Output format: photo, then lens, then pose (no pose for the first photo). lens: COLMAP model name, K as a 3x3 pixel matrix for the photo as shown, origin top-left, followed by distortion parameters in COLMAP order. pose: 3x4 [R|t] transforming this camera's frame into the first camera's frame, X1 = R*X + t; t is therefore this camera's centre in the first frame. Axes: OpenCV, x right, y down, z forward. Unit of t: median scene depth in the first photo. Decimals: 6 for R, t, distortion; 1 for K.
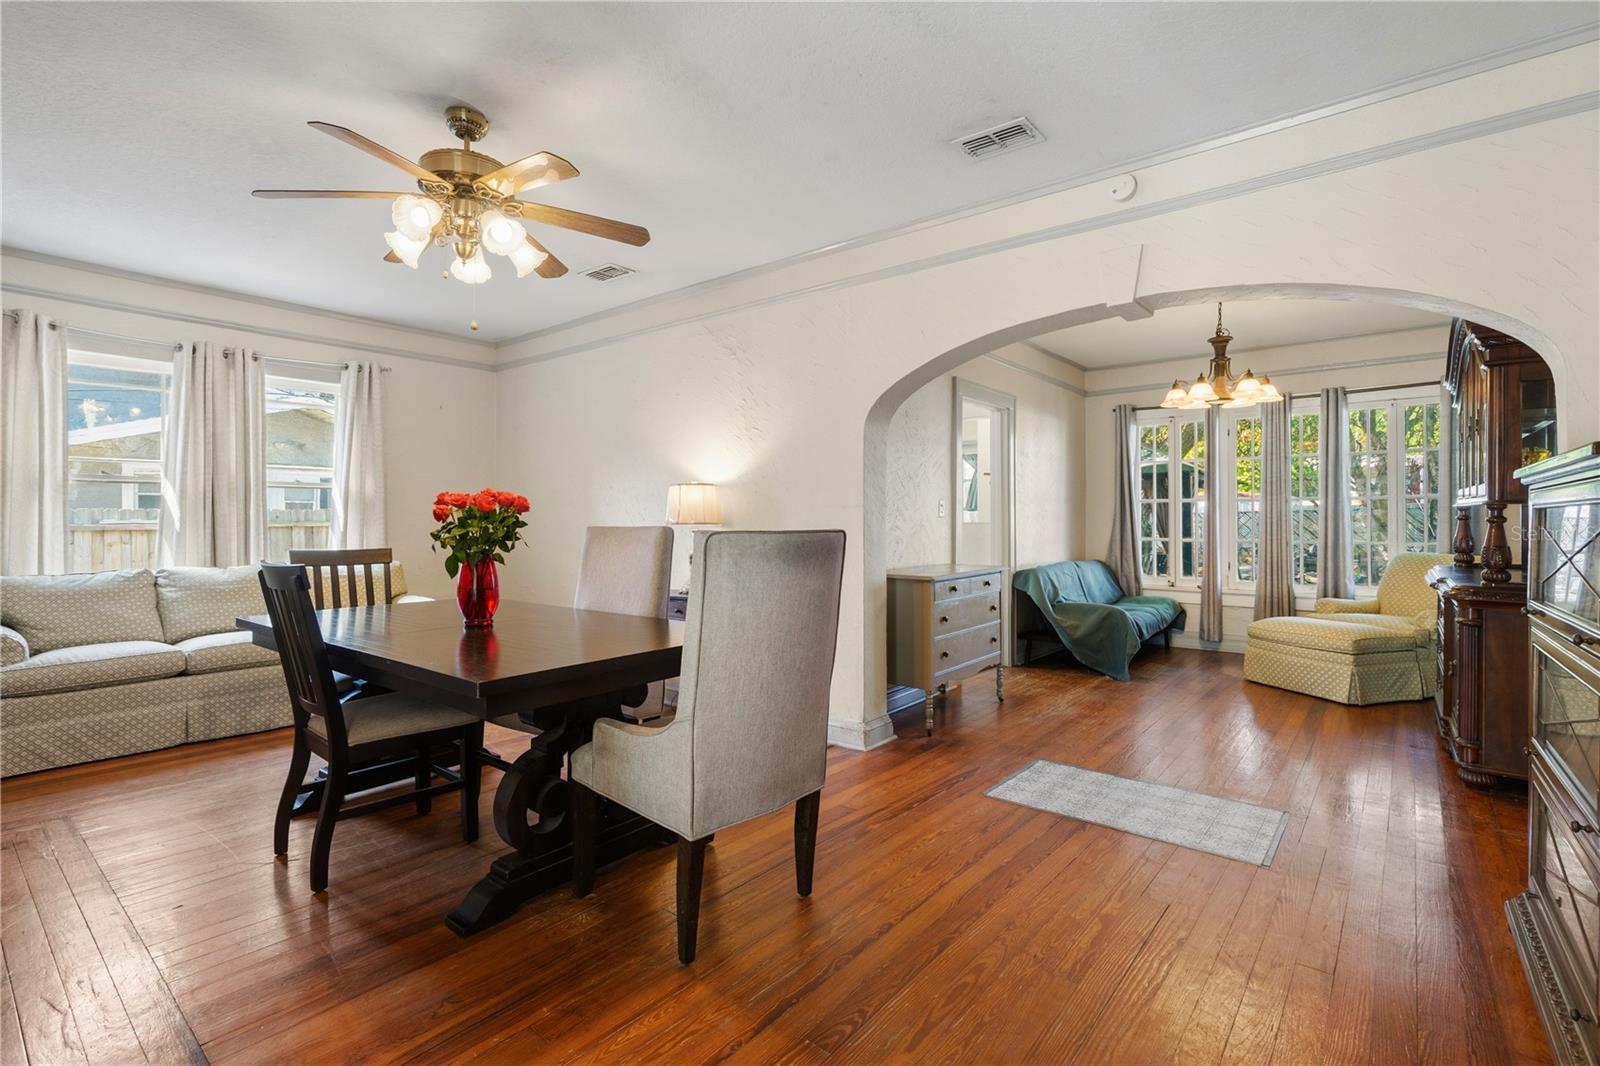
lens RADIAL K [[743.4, 0, 806.1], [0, 743.4, 513.1], [0, 0, 1]] dist [-0.004552, 0.000192]
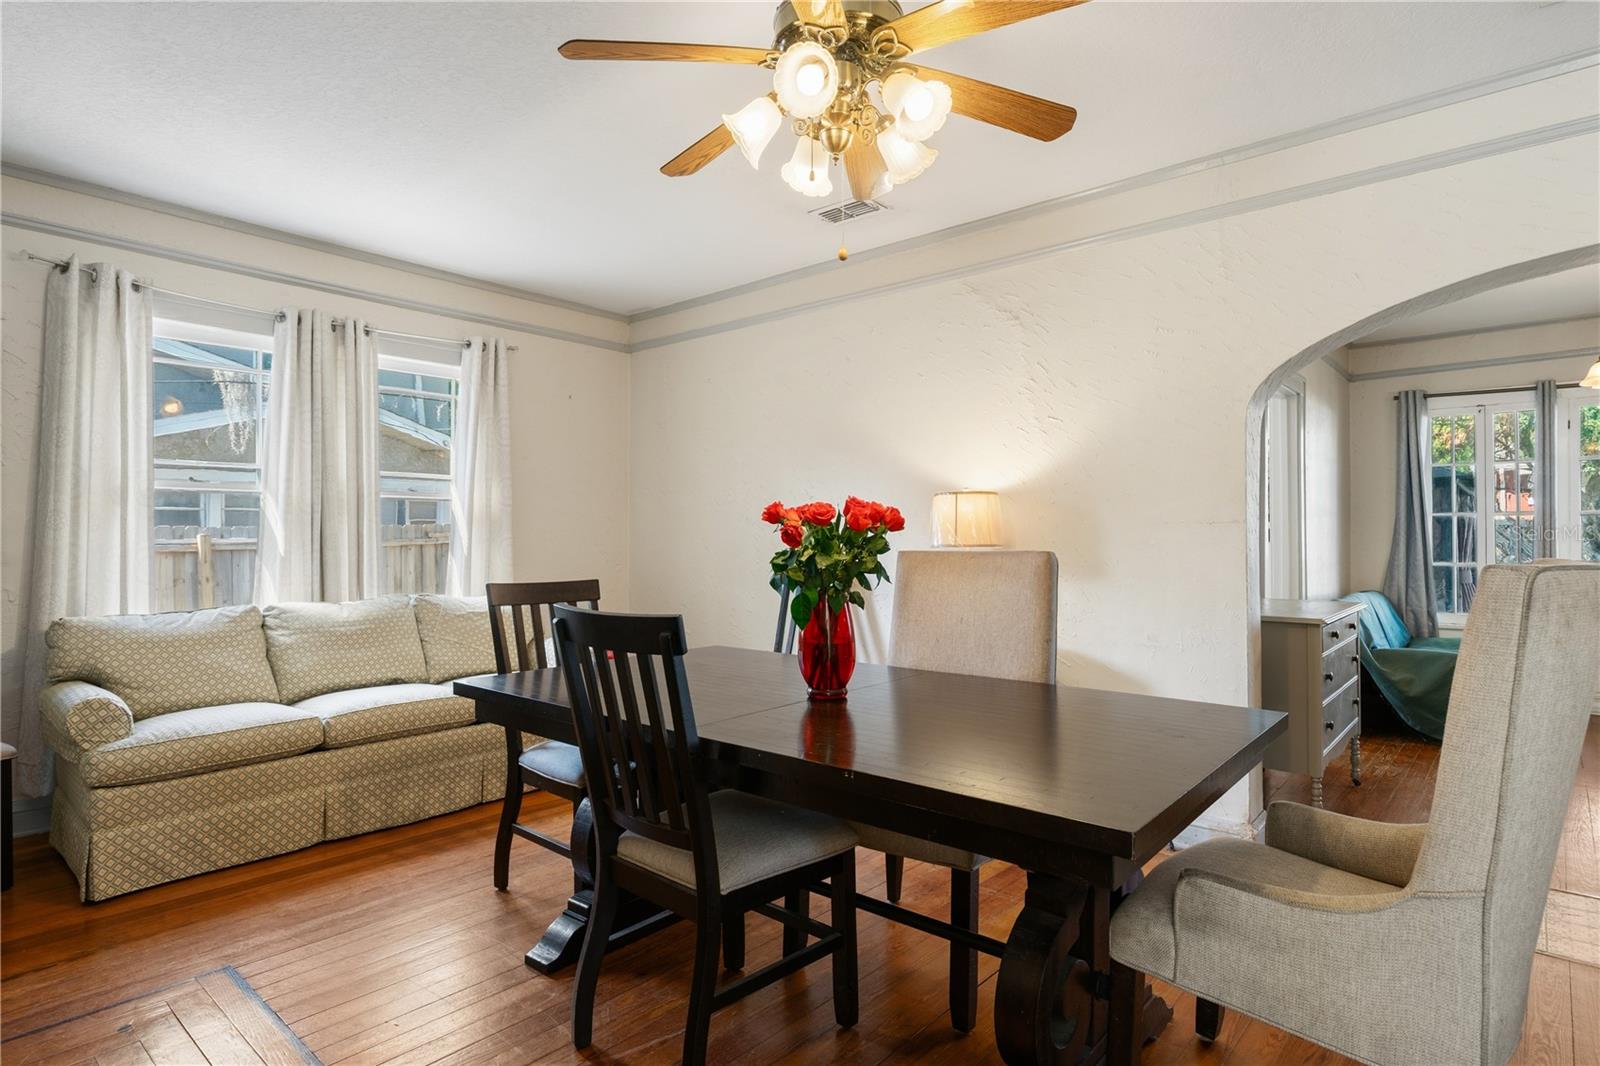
lens RADIAL K [[852.2, 0, 802.7], [0, 852.2, 526.8], [0, 0, 1]] dist [0.002474, 0.000022]
pose [[0.999244, -0.001113, -0.038850, -0.268942], [0.000968, 0.999992, -0.003750, -0.001478], [0.038854, 0.003710, 0.999238, 0.134965]]
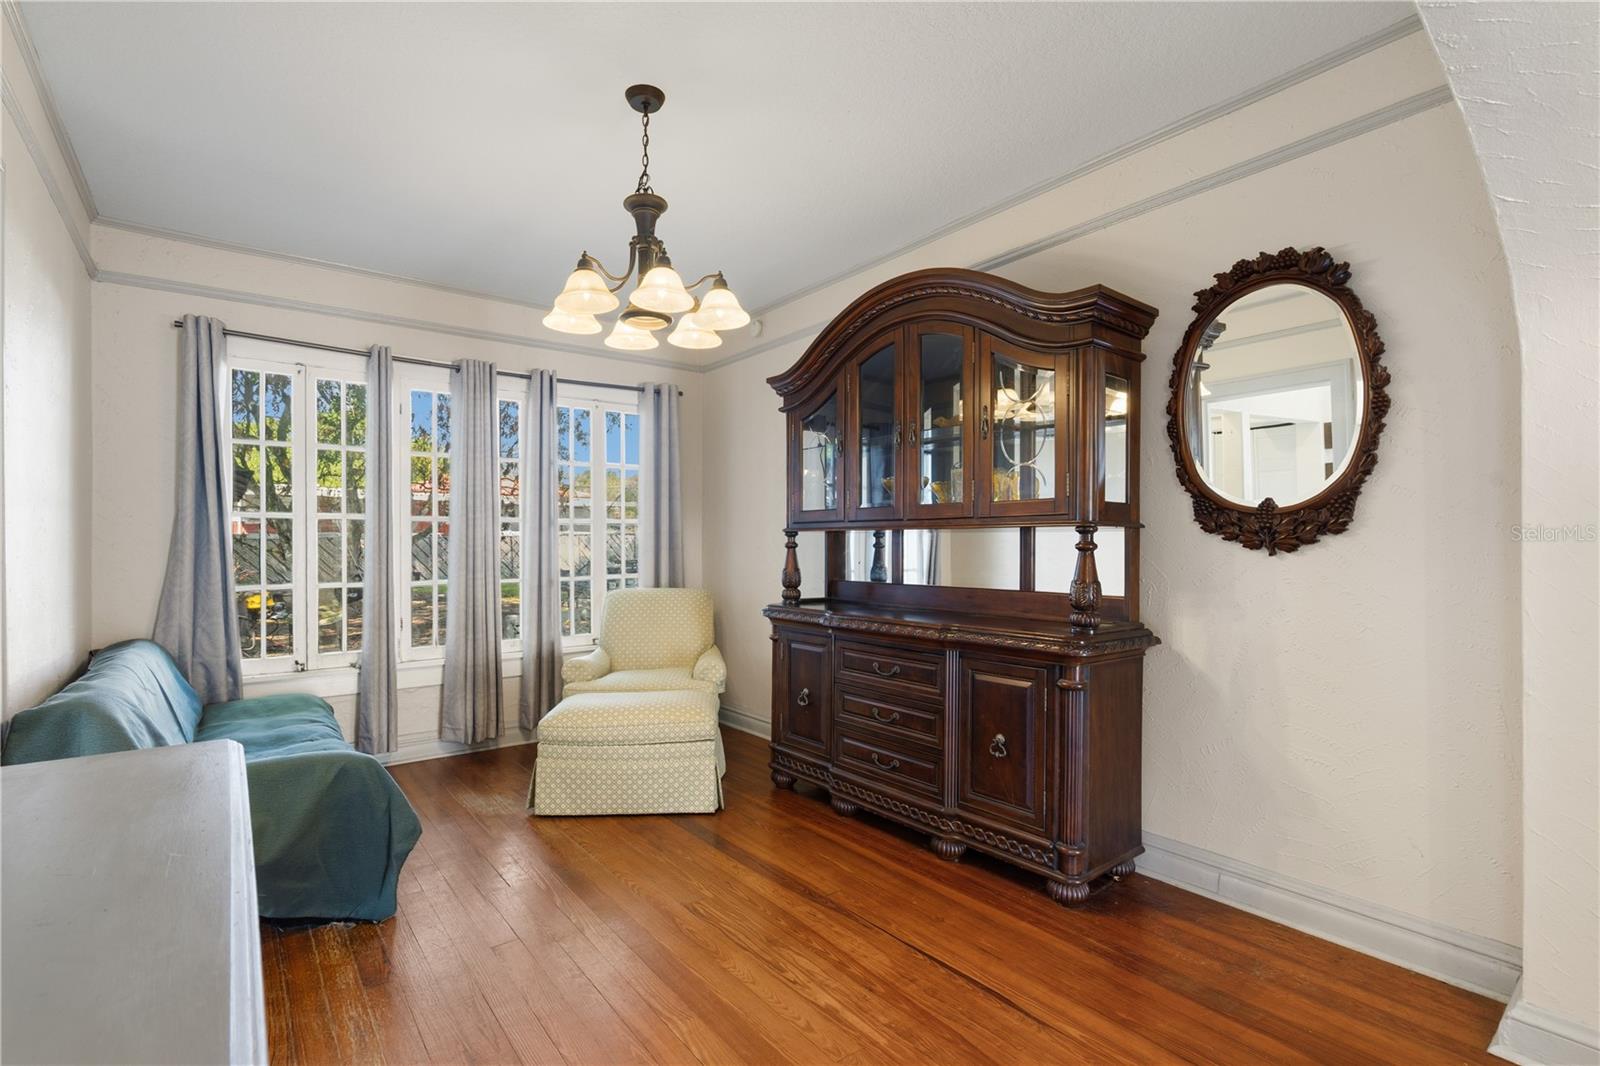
lens RADIAL K [[728.8, 0, 775.4], [0, 728.8, 550.5], [0, 0, 1]] dist [-0.003395, -0.000361]
pose [[0.248291, -0.004629, 0.968674, 0.084891], [-0.003792, 0.999976, 0.005751, 0.006946], [-0.968678, -0.005102, 0.248268, 0.800399]]
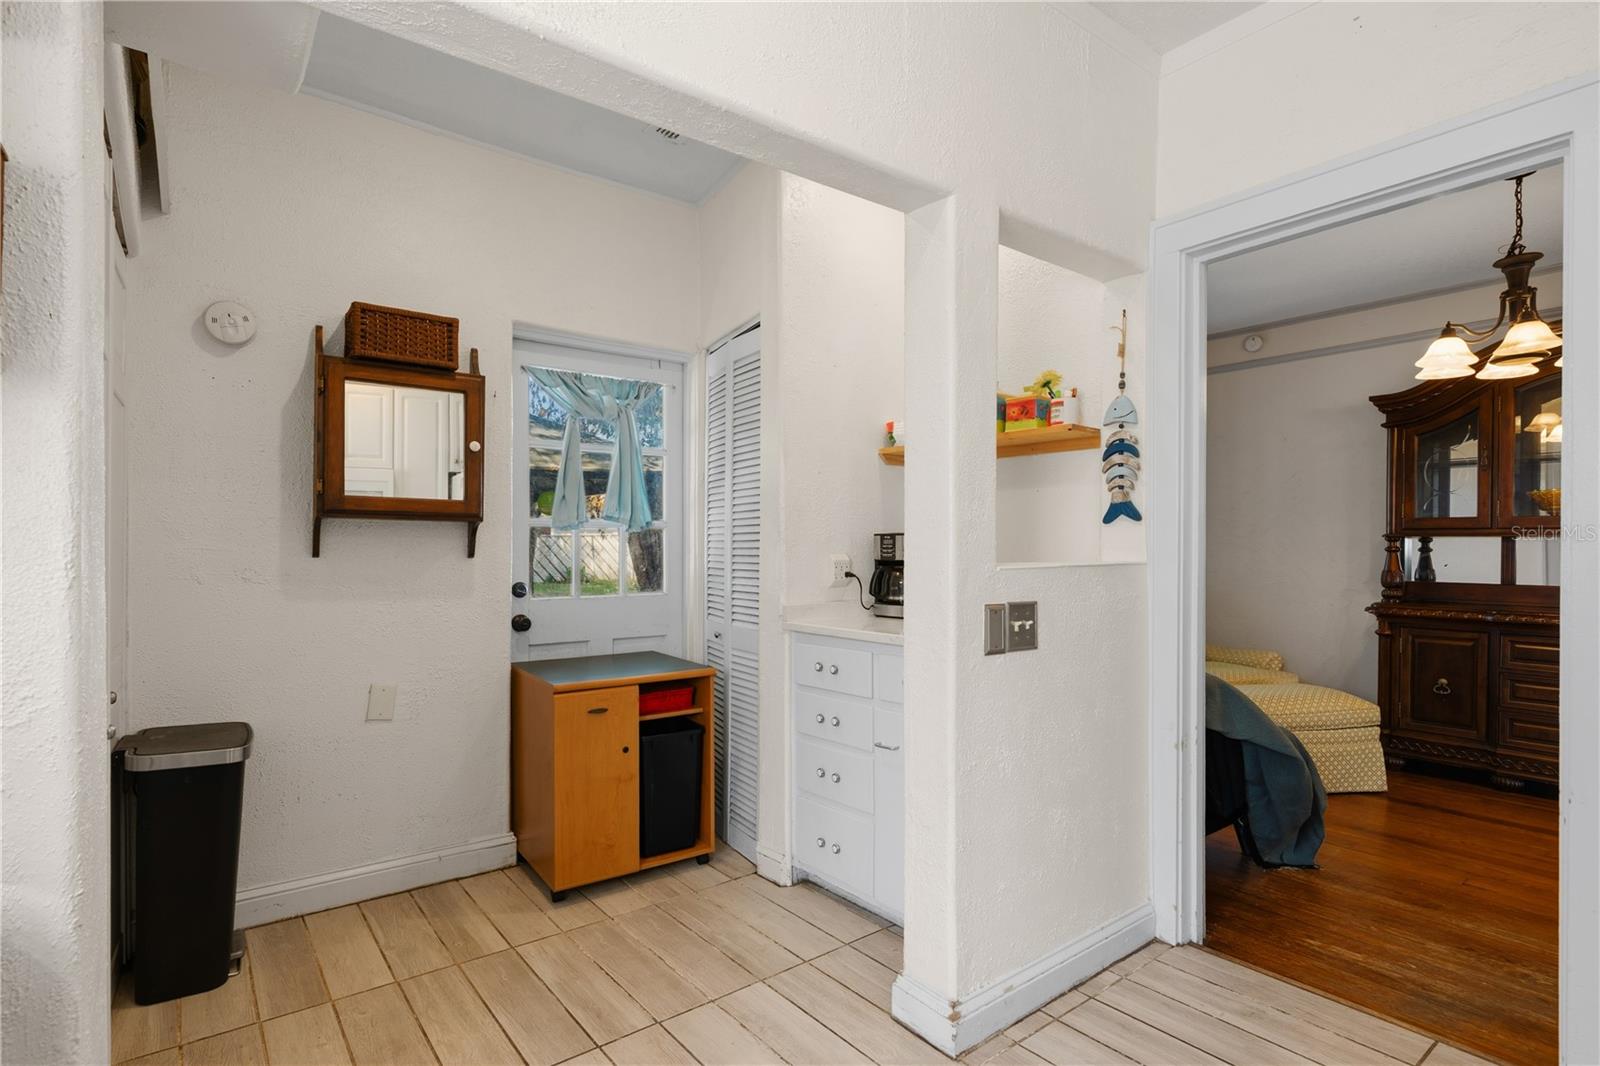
lens RADIAL K [[797.0, 0, 793.4], [0, 797.0, 556.9], [0, 0, 1]] dist [0.001055, 0.000149]
pose [[0.233539, -0.006228, 0.972328, -0.228922], [-0.007230, 0.999941, 0.008141, 0.011124], [-0.972321, -0.008931, 0.233480, 1.456553]]
